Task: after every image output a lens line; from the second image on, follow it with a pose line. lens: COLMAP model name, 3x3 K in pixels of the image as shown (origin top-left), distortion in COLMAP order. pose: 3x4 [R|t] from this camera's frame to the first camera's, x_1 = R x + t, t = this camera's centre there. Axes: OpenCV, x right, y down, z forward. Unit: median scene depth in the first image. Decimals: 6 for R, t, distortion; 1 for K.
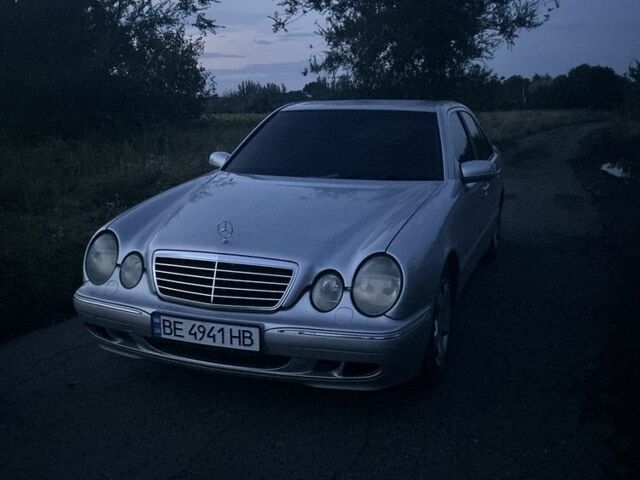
lens RADIAL K [[639.0, 0, 320.7], [0, 639.0, 254.9], [0, 0, 1]] dist [0.096580, -0.212213]
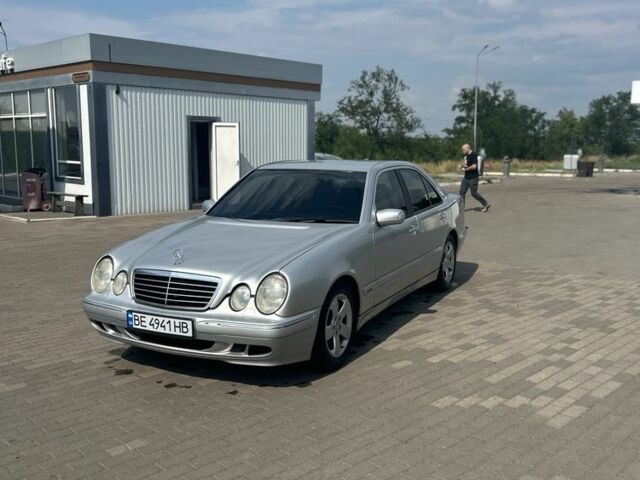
lens RADIAL K [[639.0, 0, 320.7], [0, 639.0, 254.9], [0, 0, 1]] dist [0.096580, -0.212213]
pose [[0.993943, 0.015971, -0.108731, 0.345610], [-0.022325, 0.998097, -0.057472, 0.037740], [0.107606, 0.059551, 0.992408, -0.444592]]
